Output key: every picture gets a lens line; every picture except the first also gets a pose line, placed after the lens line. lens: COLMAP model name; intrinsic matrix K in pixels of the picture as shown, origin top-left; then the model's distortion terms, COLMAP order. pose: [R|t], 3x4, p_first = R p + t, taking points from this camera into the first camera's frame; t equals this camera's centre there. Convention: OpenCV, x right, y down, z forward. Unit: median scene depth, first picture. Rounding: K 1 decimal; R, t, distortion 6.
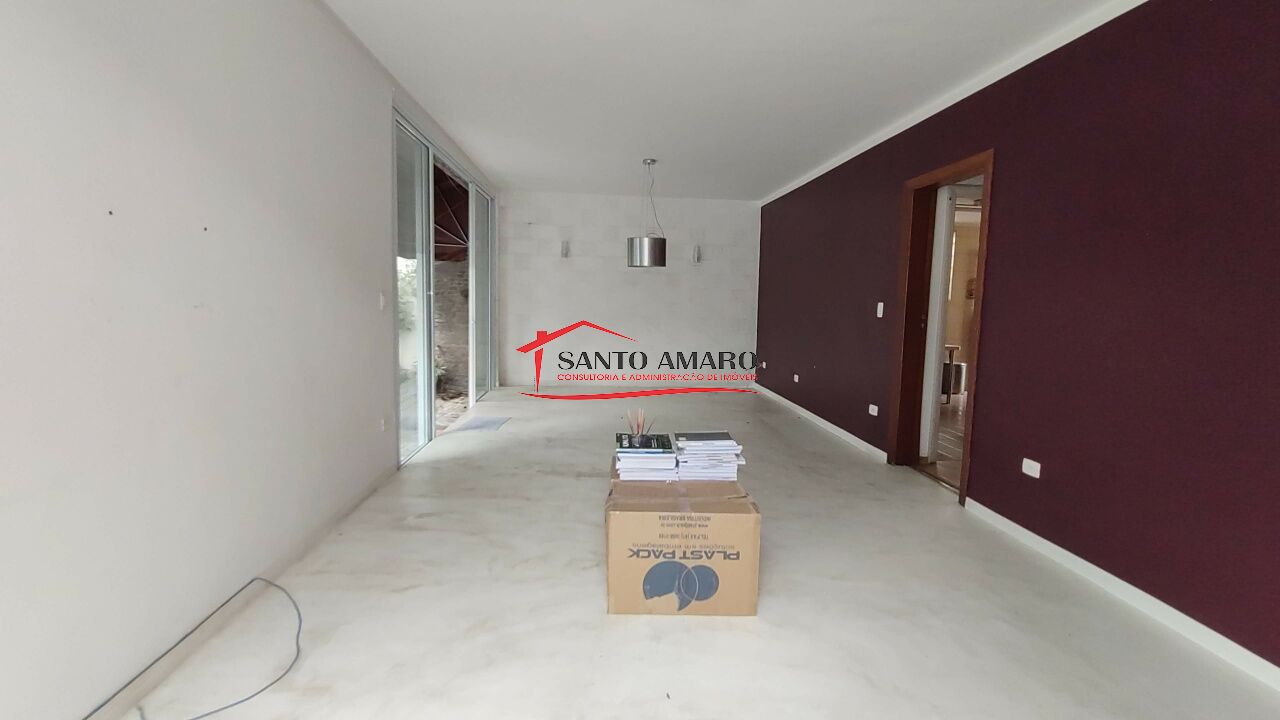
lens RADIAL K [[587.6, 0, 645.4], [0, 587.6, 359.1], [0, 0, 1]] dist [-0.001517, -0.000186]
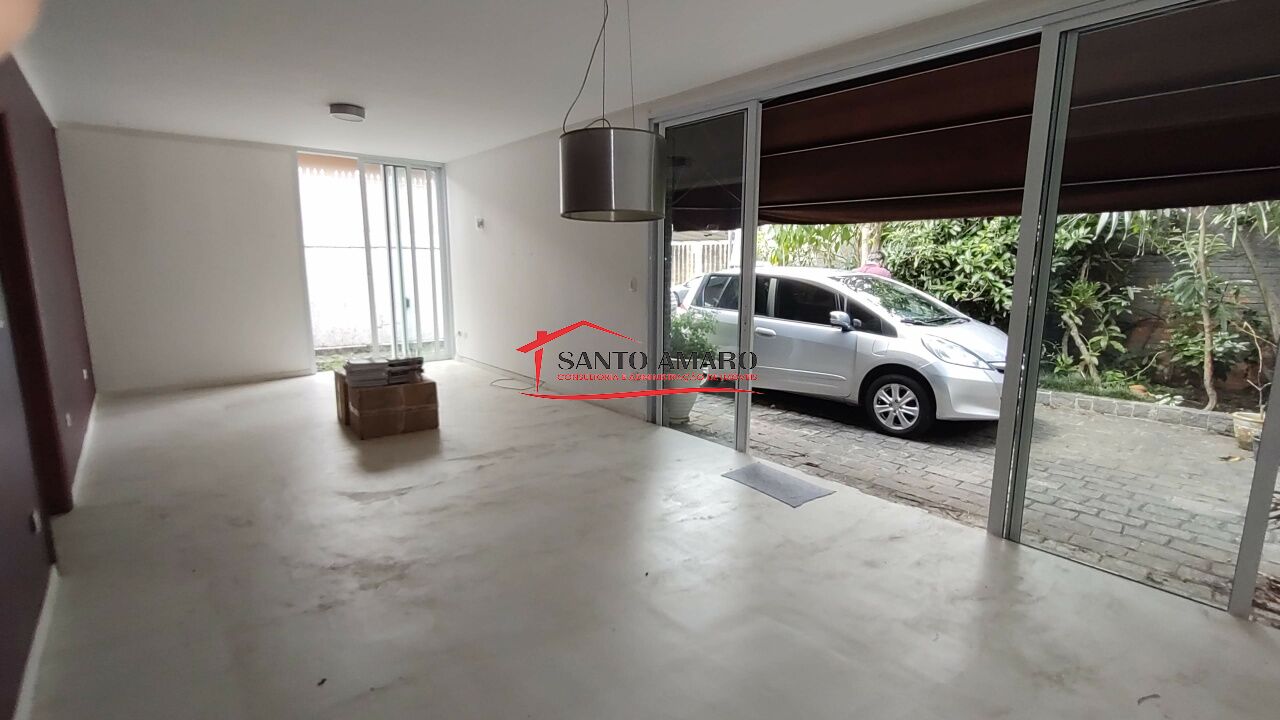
lens RADIAL K [[587.6, 0, 641.2], [0, 587.6, 359.0], [0, 0, 1]] dist [-0.001517, -0.000186]
pose [[-0.815107, 0.065338, -0.575614, 0.455376], [-0.090242, 0.967169, 0.237572, -0.356355], [0.572239, 0.245591, -0.782450, 2.933228]]
